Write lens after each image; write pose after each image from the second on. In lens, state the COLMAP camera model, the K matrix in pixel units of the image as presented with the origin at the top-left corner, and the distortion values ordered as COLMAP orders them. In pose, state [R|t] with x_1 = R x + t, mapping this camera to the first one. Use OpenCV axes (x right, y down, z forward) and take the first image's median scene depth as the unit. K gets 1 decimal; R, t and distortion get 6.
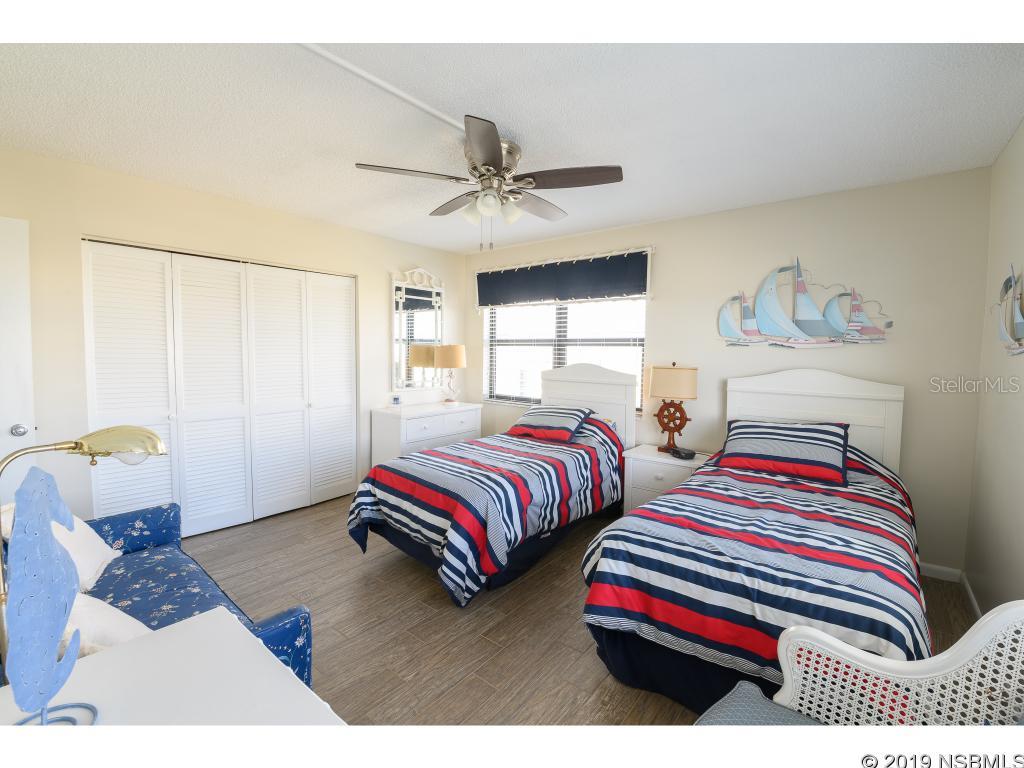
lens RADIAL K [[442.4, 0, 518.6], [0, 442.4, 377.8], [0, 0, 1]] dist [0.001979, -0.000134]
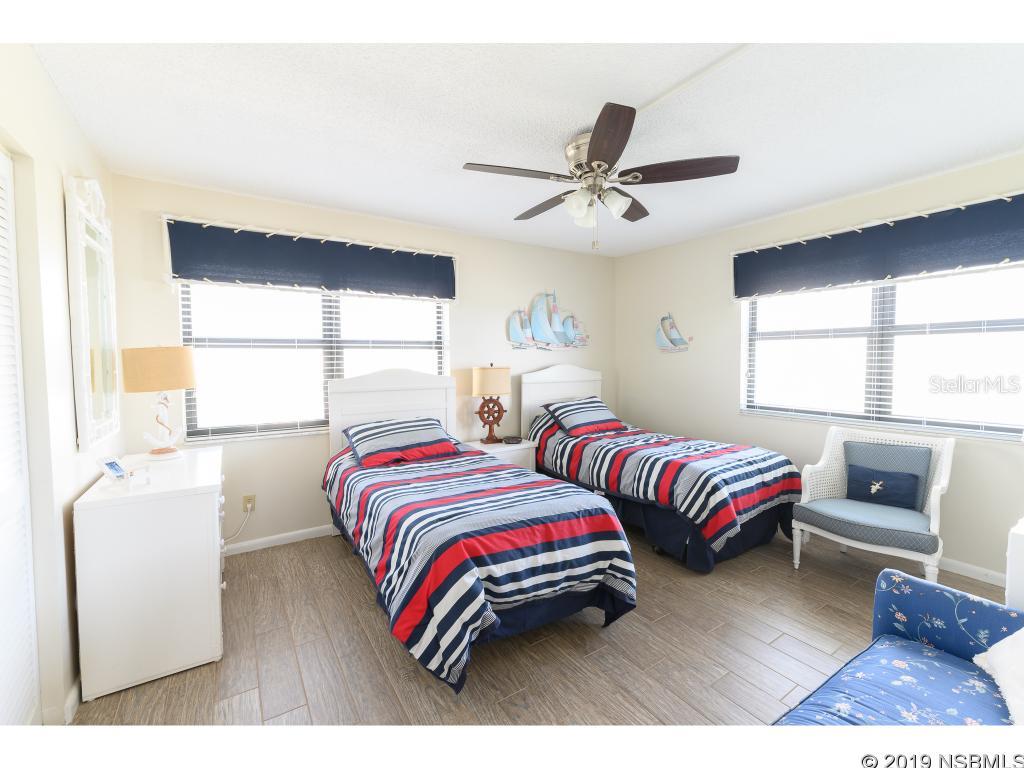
lens RADIAL K [[442.4, 0, 518.6], [0, 442.4, 377.8], [0, 0, 1]] dist [0.001979, -0.000134]
pose [[0.308059, -0.057279, 0.949641, -0.694151], [0.068237, 0.996945, 0.037997, -0.035205], [-0.948917, 0.053096, 0.311027, 0.570065]]
